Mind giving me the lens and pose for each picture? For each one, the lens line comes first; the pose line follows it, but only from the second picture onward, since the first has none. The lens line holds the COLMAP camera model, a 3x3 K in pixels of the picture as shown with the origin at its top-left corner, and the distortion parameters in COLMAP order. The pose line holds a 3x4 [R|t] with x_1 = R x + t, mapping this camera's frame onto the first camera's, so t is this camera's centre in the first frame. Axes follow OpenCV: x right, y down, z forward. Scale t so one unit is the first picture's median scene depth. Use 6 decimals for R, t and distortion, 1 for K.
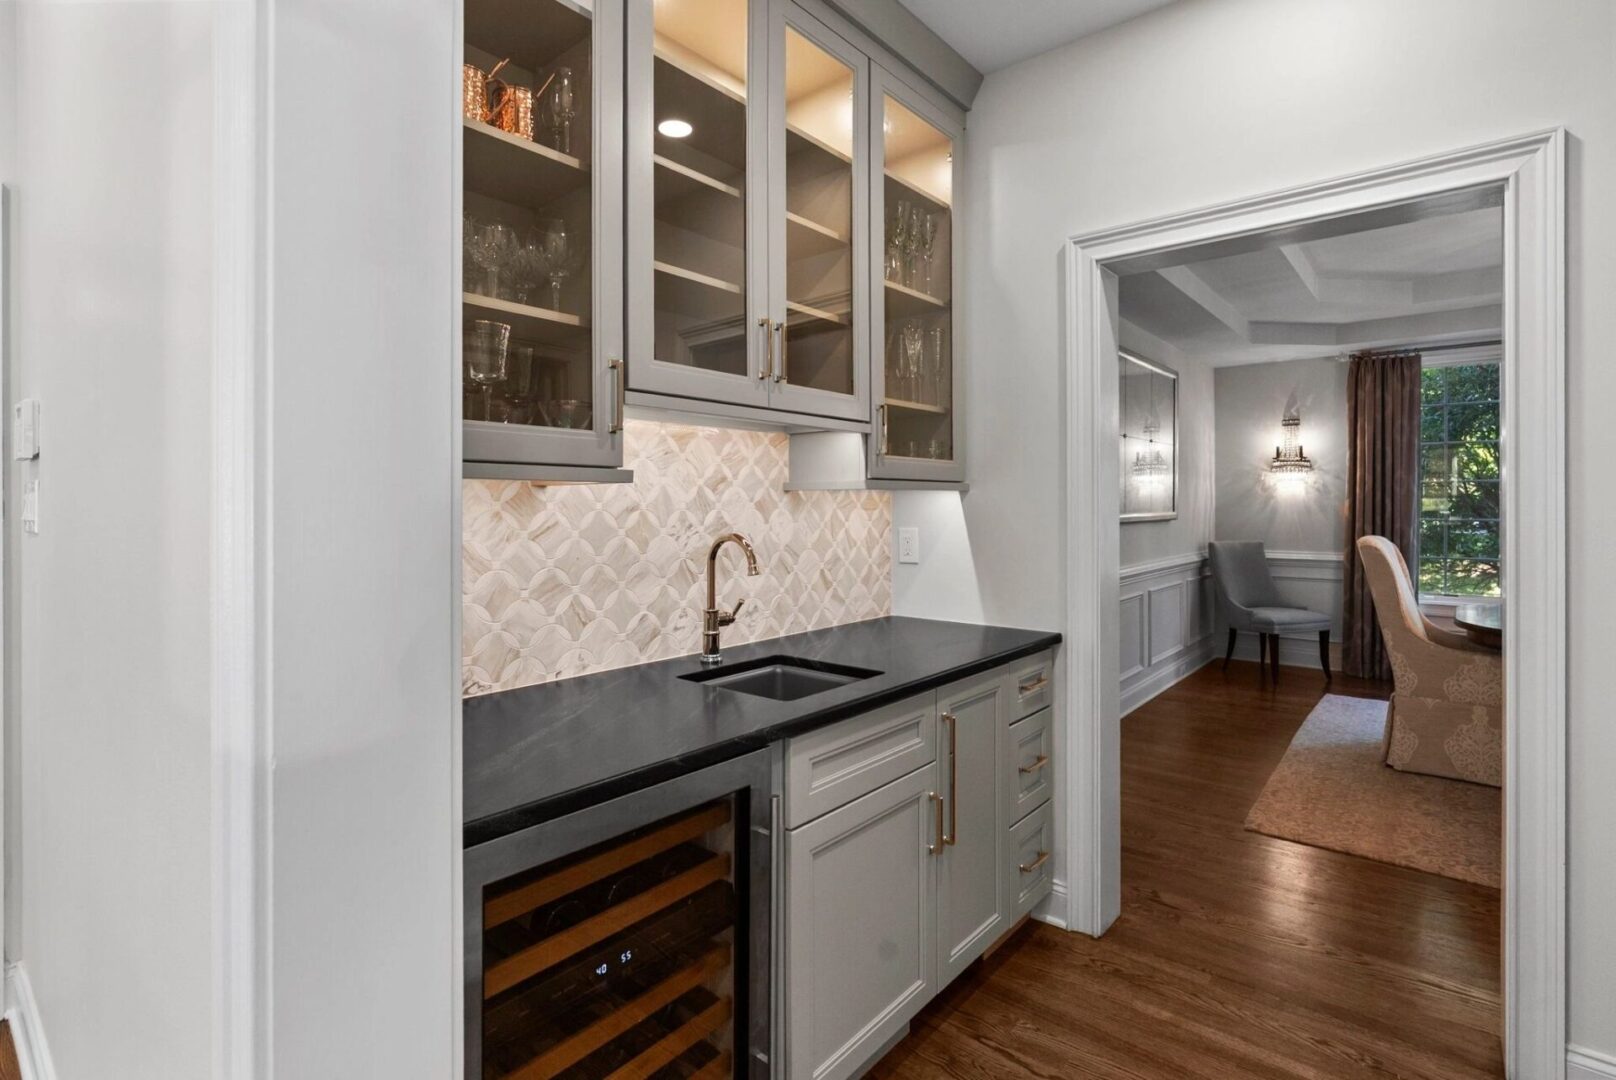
lens RADIAL K [[775.3, 0, 814.5], [0, 775.3, 494.7], [0, 0, 1]] dist [-0.005250, 0.000274]
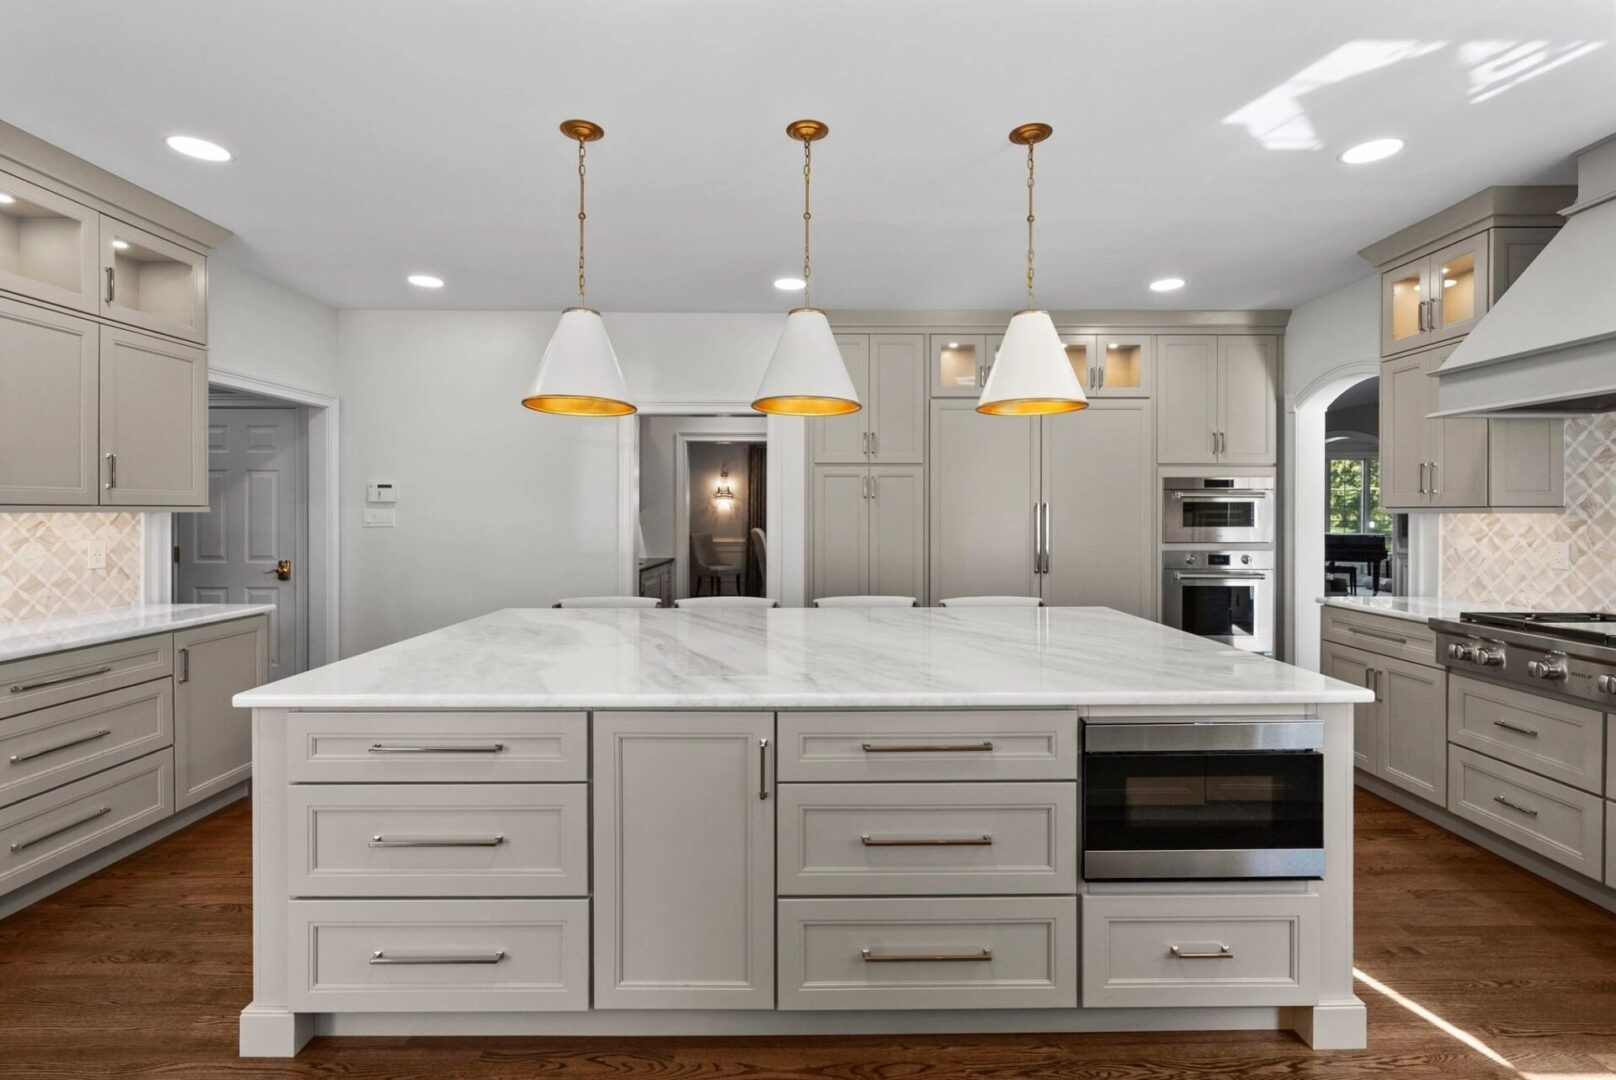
lens RADIAL K [[742.2, 0, 810.6], [0, 742.2, 517.3], [0, 0, 1]] dist [-0.011043, 0.004710]
pose [[0.767341, -0.003663, 0.641228, -1.358580], [-0.006423, 0.999890, 0.013398, -0.029856], [-0.641207, -0.014399, 0.767233, -1.895964]]
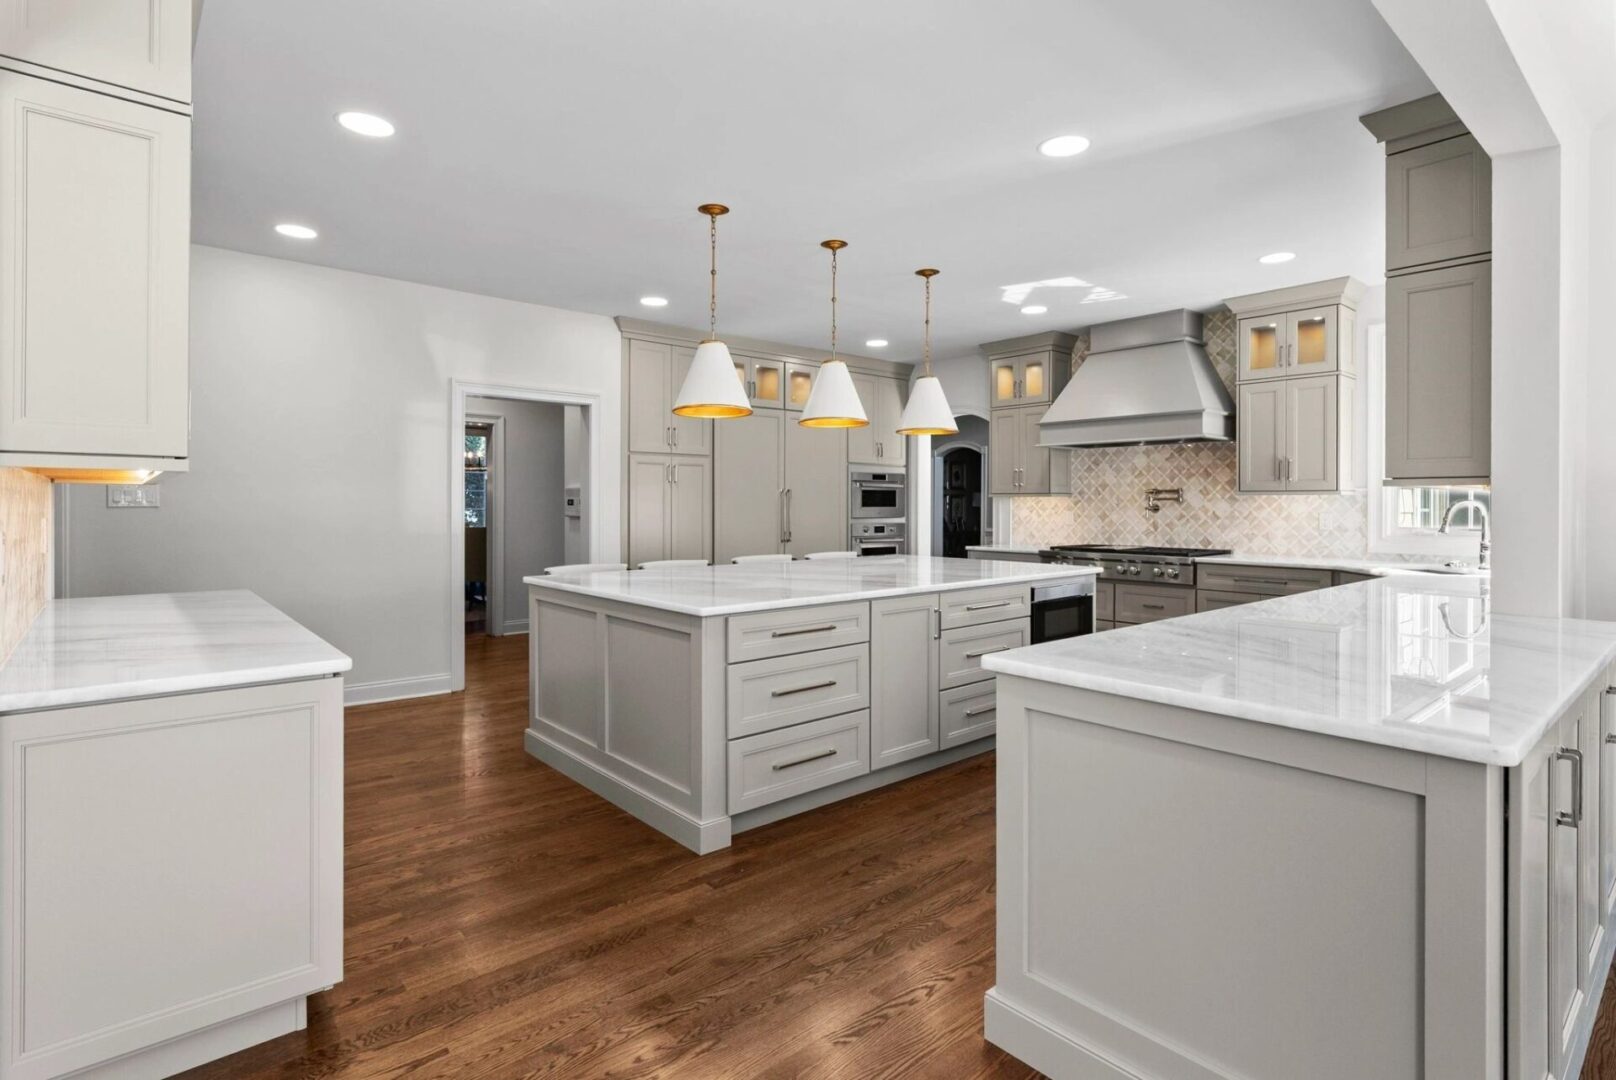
lens RADIAL K [[803.0, 0, 813.6], [0, 803.0, 511.1], [0, 0, 1]] dist [-0.008802, 0.001559]
pose [[0.163262, -0.007353, 0.986555, -2.658103], [-0.012057, 0.999883, 0.009448, 0.012868], [-0.986509, -0.013437, 0.163154, -1.212363]]
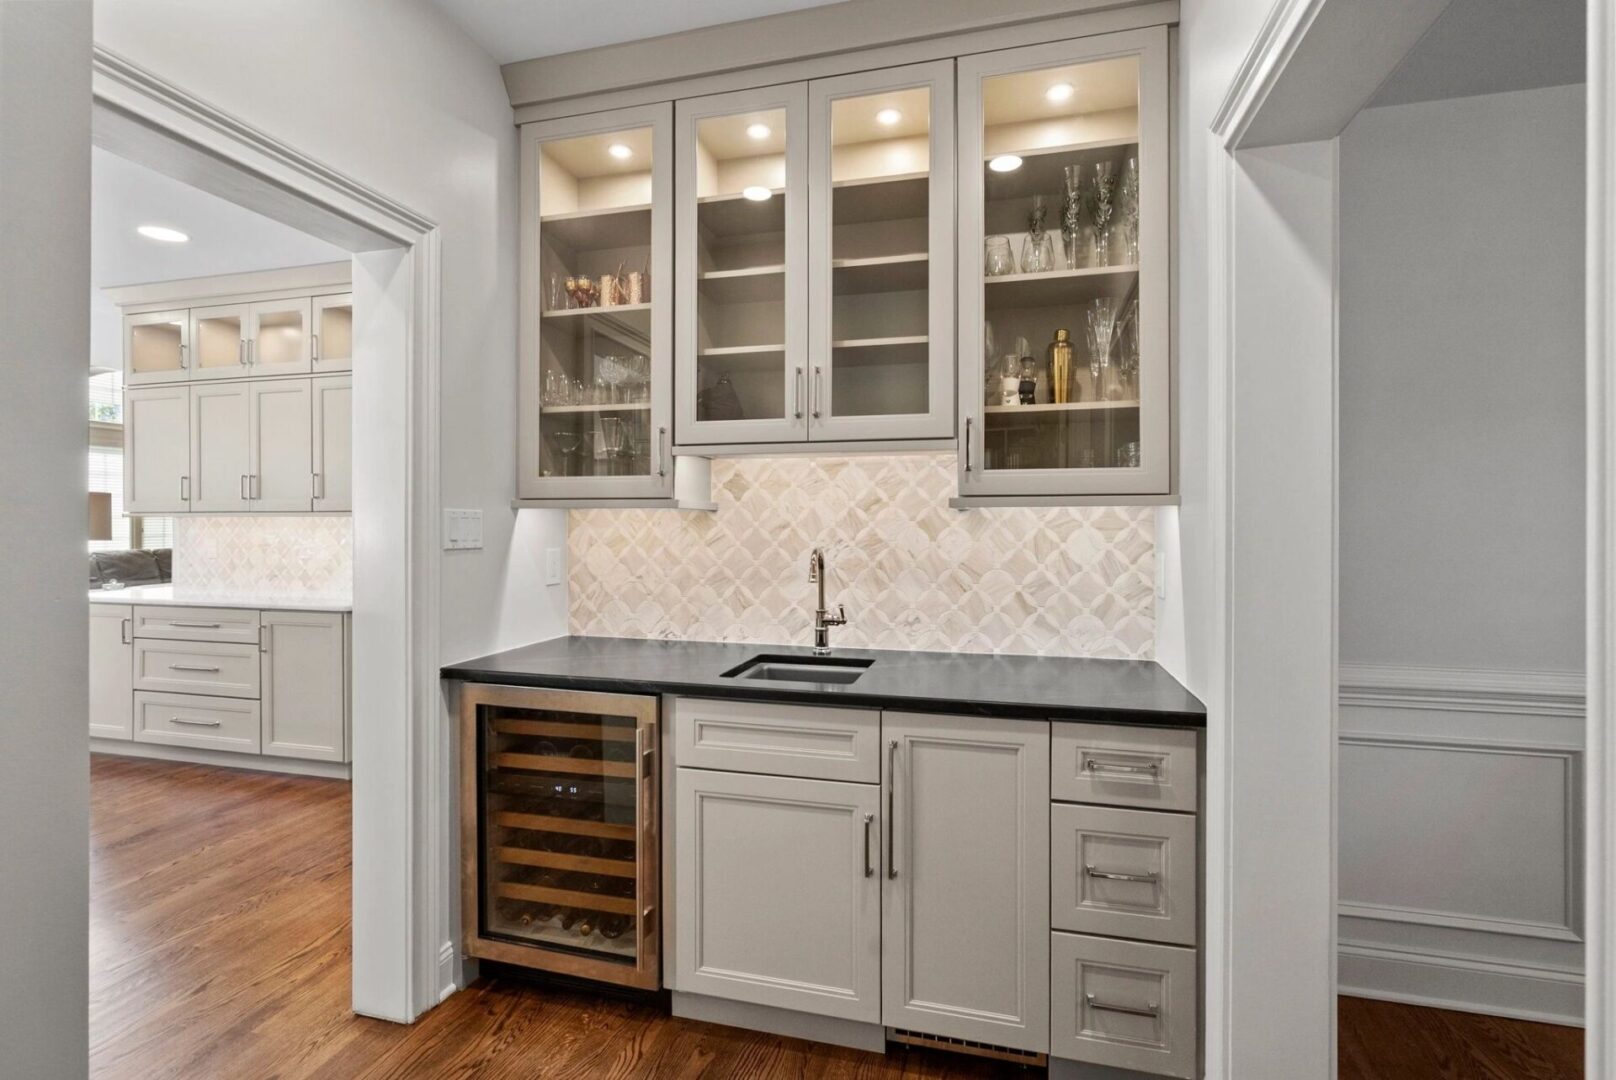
lens RADIAL K [[742.2, 0, 807.7], [0, 742.2, 525.0], [0, 0, 1]] dist [-0.011043, 0.004710]
pose [[0.428958, 0.006696, -0.903299, 0.855072], [0.011392, 0.999853, 0.012822, 0.000523], [0.903252, -0.015791, 0.428819, 0.461180]]
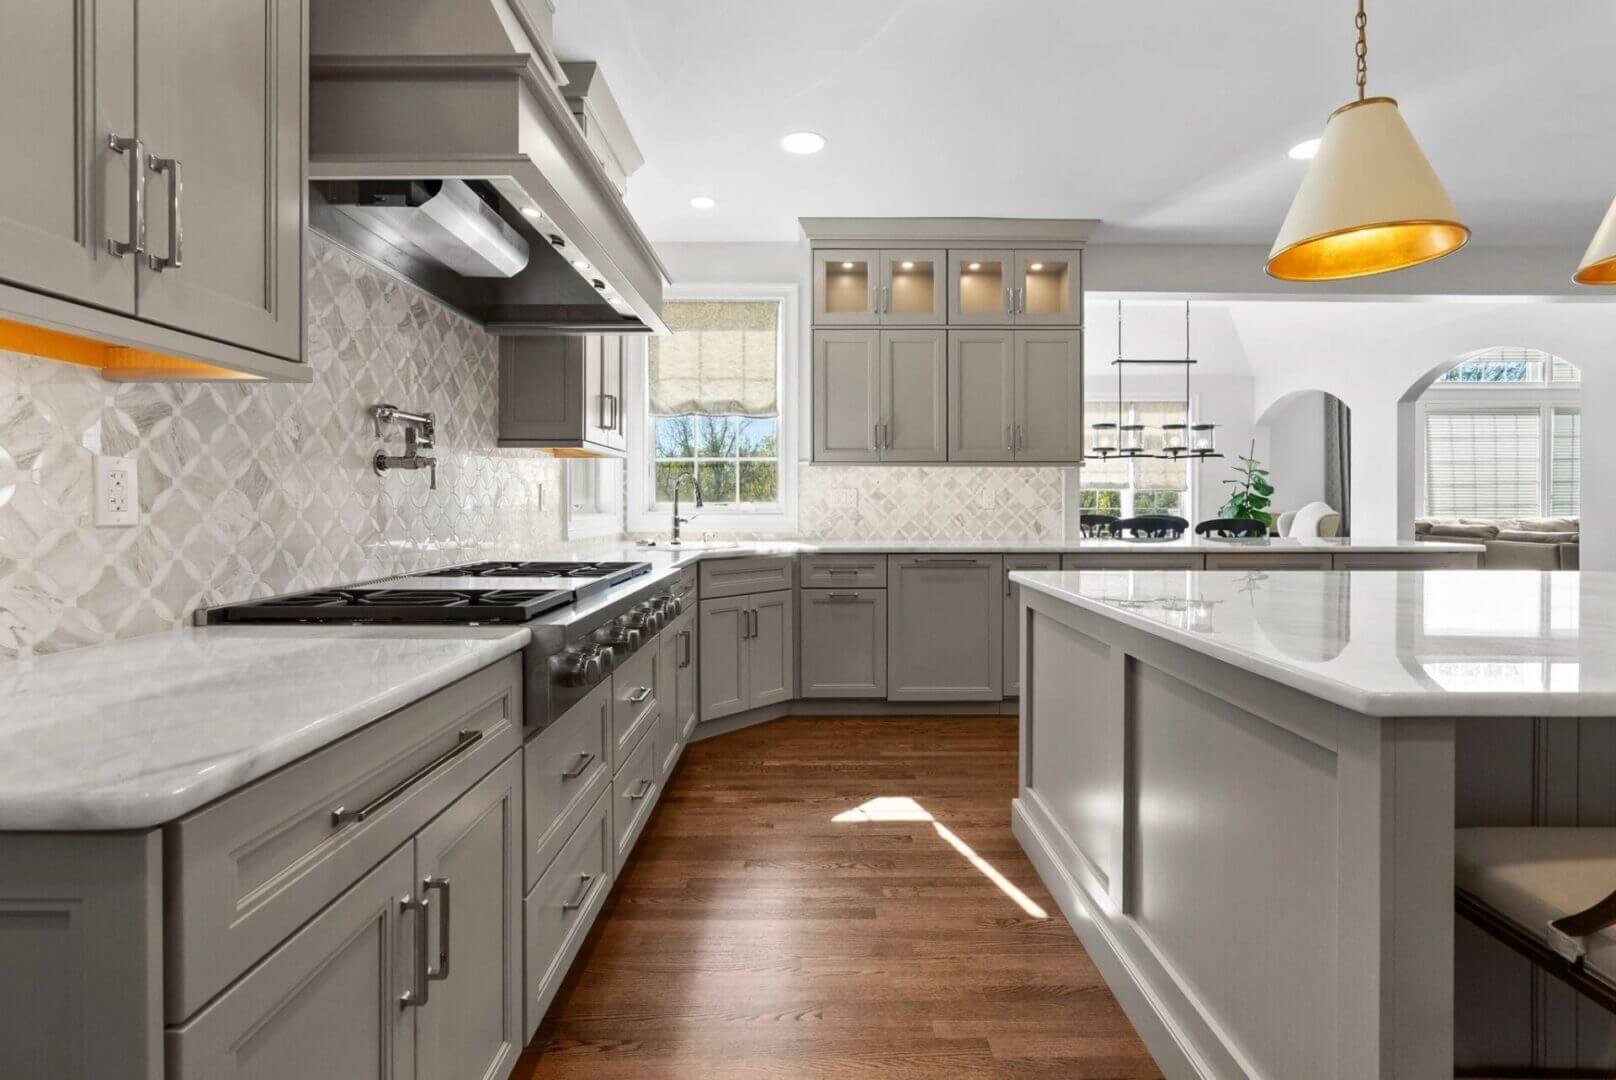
lens RADIAL K [[742.2, 0, 814.9], [0, 742.2, 504.6], [0, 0, 1]] dist [-0.011043, 0.004710]
pose [[-0.764303, 0.001201, -0.644856, 0.767754], [0.006732, 0.999959, -0.006116, 0.078509], [0.644822, -0.009016, -0.764280, -0.915146]]
